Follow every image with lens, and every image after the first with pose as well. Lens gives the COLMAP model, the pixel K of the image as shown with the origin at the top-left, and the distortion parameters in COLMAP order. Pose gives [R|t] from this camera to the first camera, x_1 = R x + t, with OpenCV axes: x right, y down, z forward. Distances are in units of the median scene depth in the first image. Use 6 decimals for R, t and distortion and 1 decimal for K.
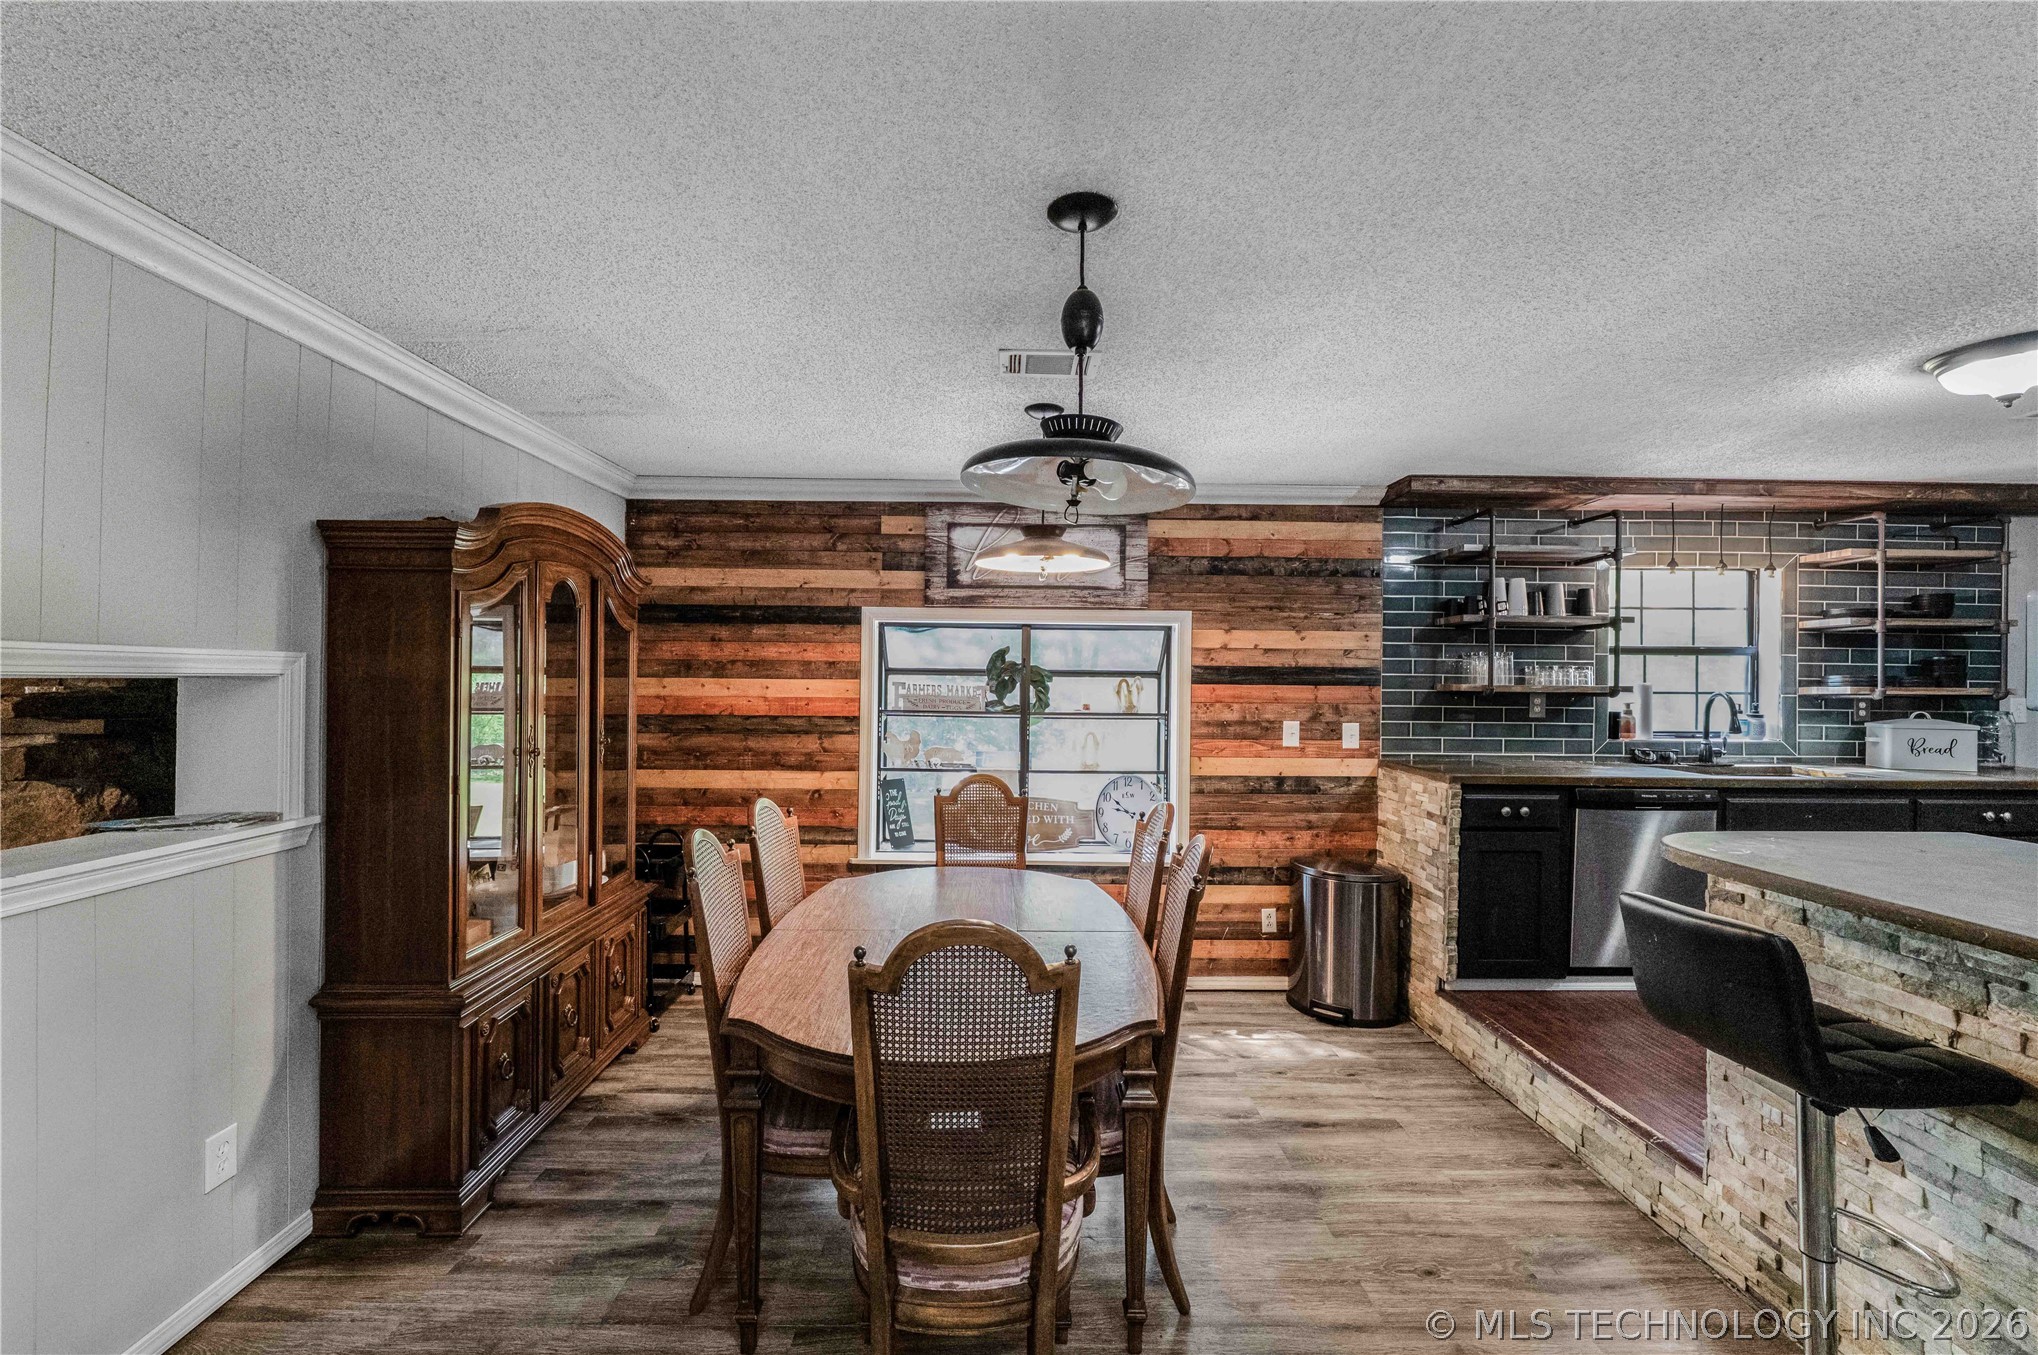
lens RADIAL K [[830.9, 0, 1018.1], [0, 830.9, 678.0], [0, 0, 1]] dist [-0.003361, 0.000311]
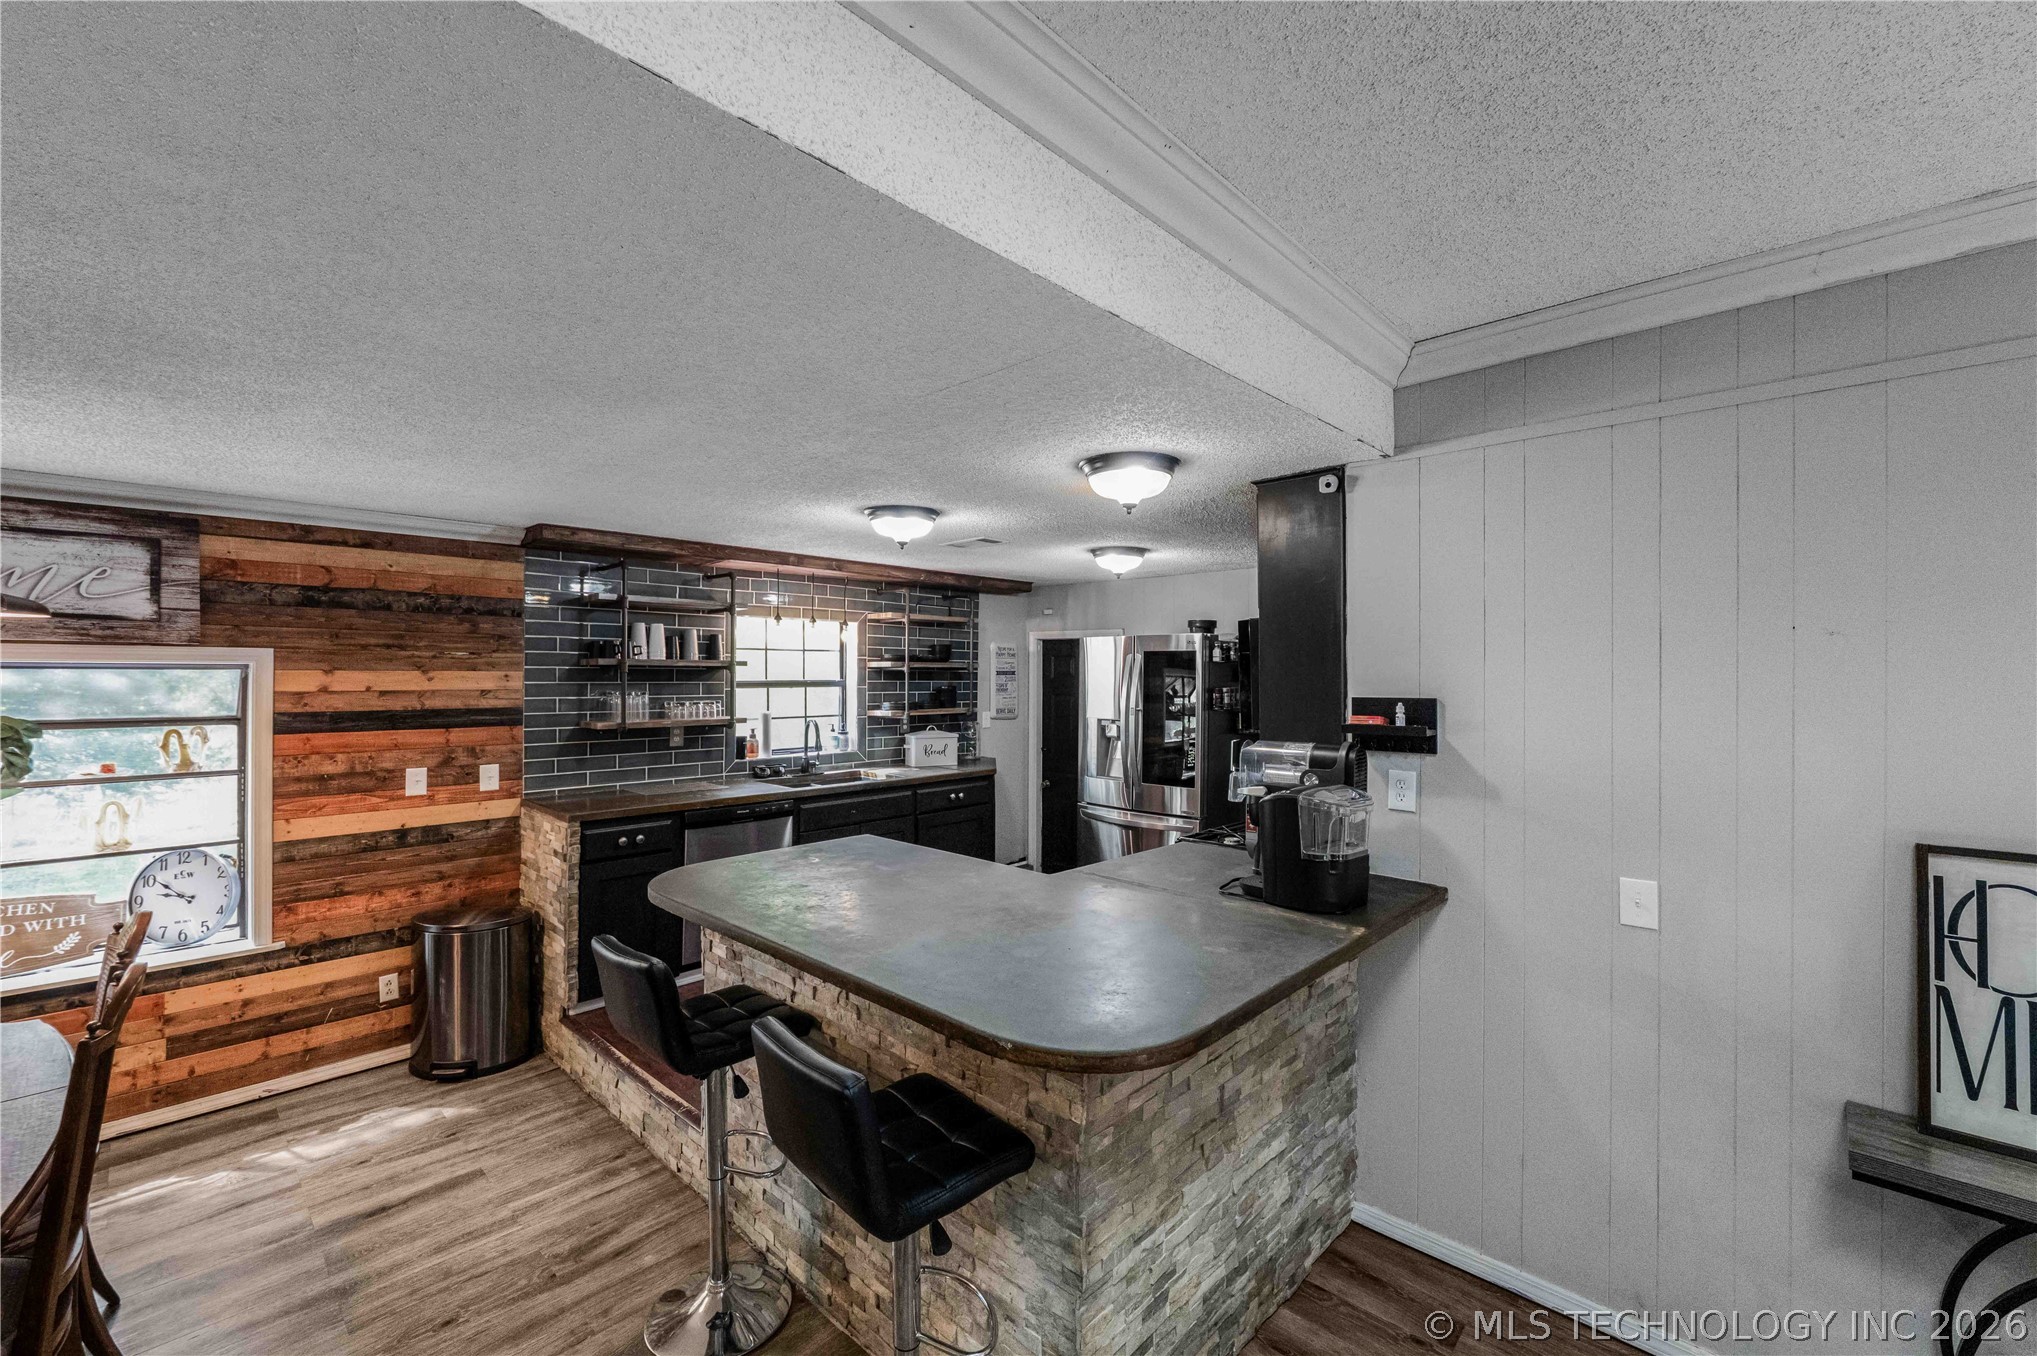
lens RADIAL K [[838.6, 0, 1007.5], [0, 838.6, 675.1], [0, 0, 1]] dist [-0.004224, 0.000231]
pose [[0.705560, -0.008248, 0.708603, 0.132922], [0.001100, 0.999944, 0.010545, -0.061619], [-0.708650, -0.006661, 0.705529, -0.131221]]
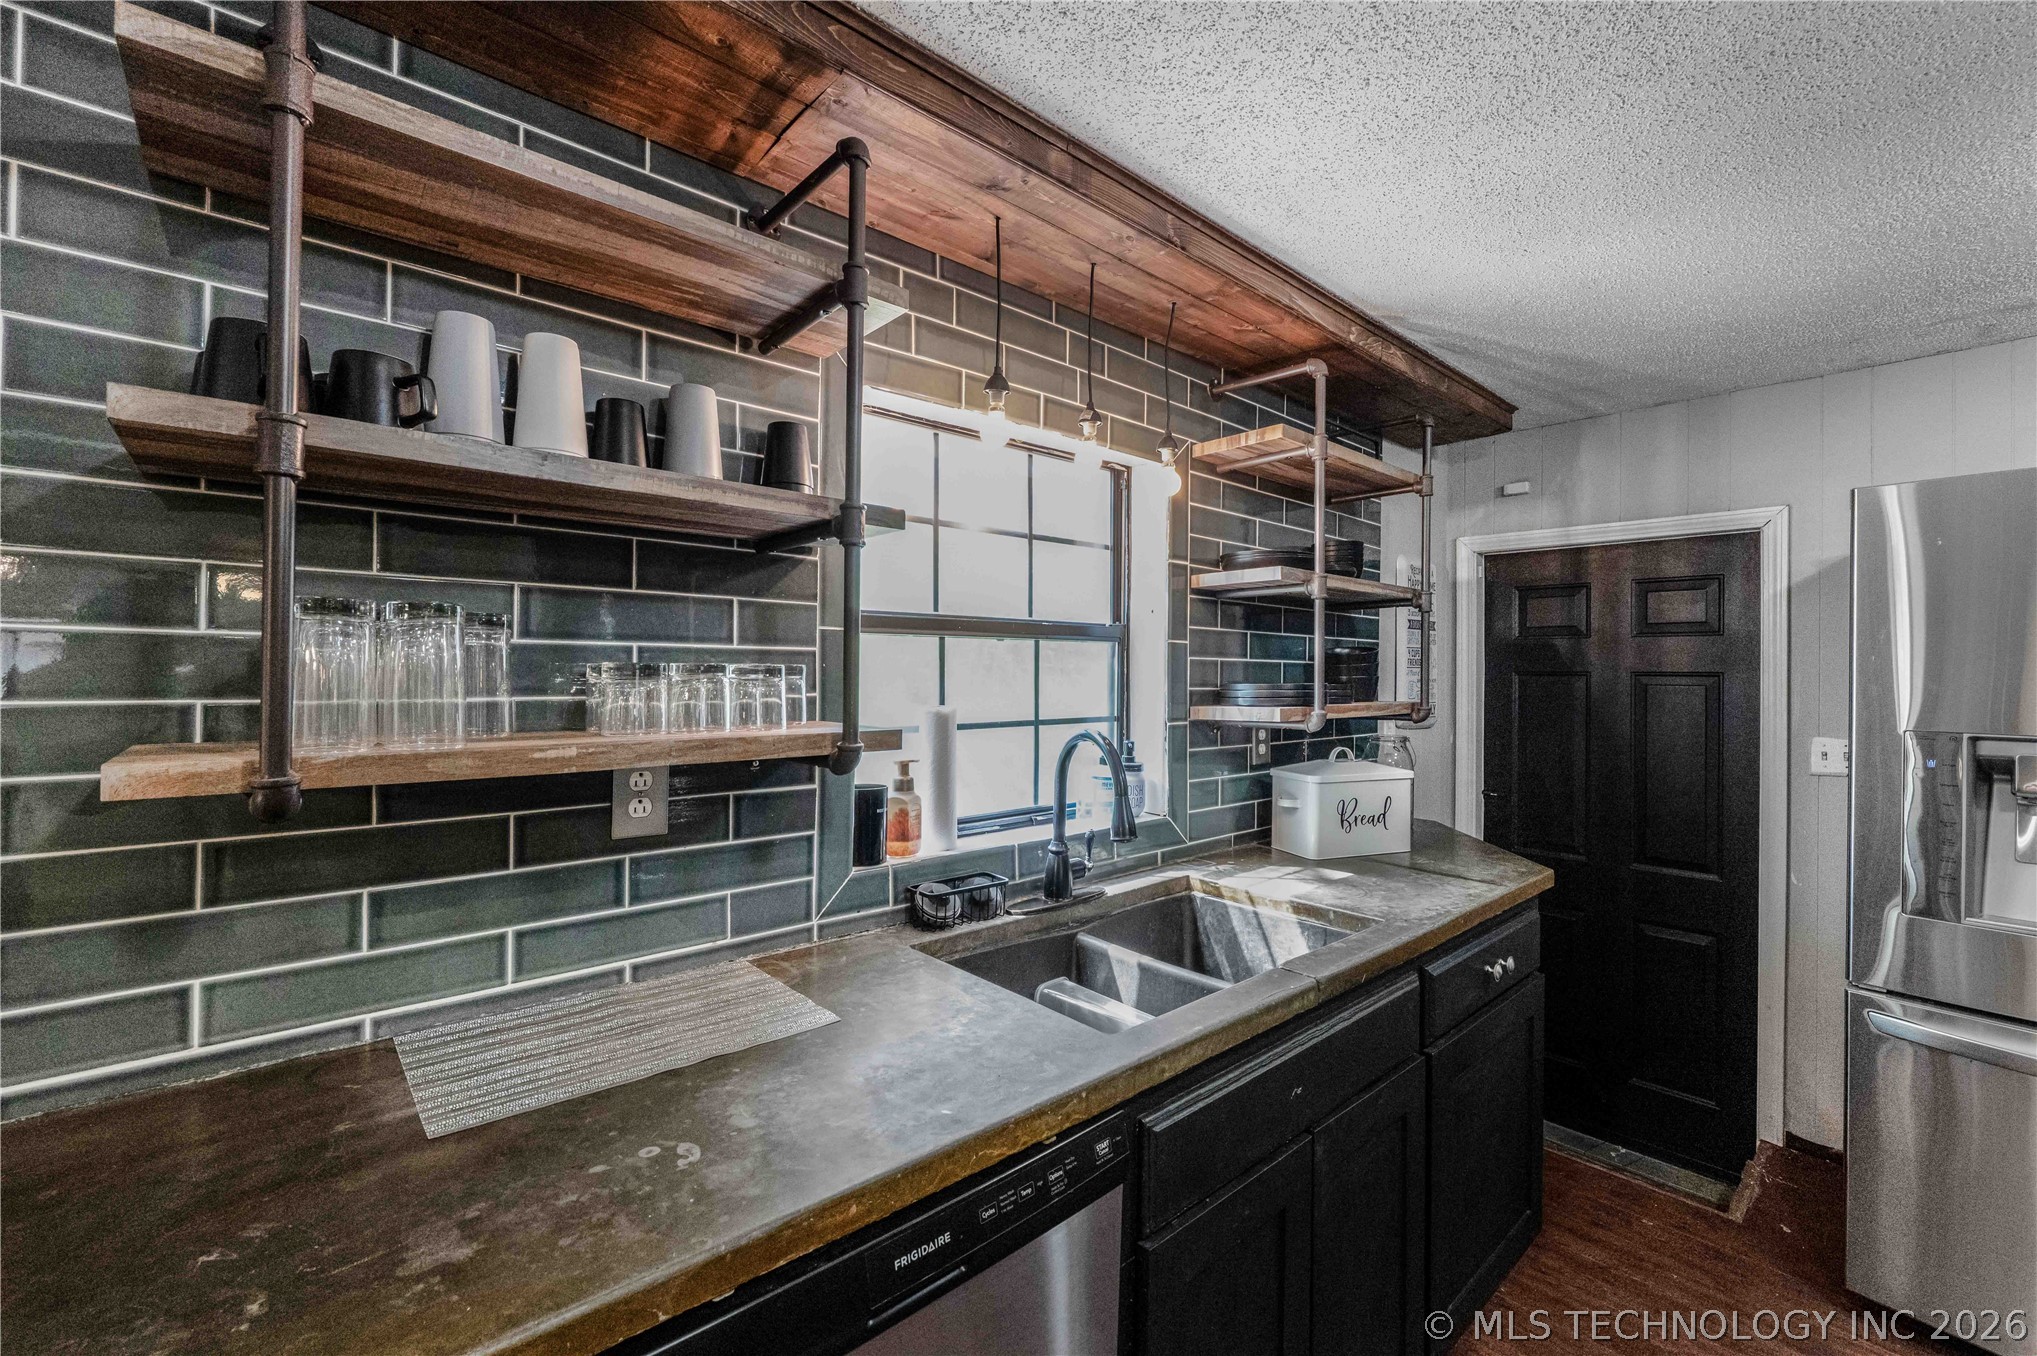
lens RADIAL K [[848.0, 0, 1016.2], [0, 848.0, 669.0], [0, 0, 1]] dist [-0.007801, -0.000156]
pose [[0.758312, -0.001658, 0.651890, 0.531832], [-0.001228, 0.999991, 0.003972, -0.013249], [-0.651891, -0.003813, 0.758303, 0.685574]]
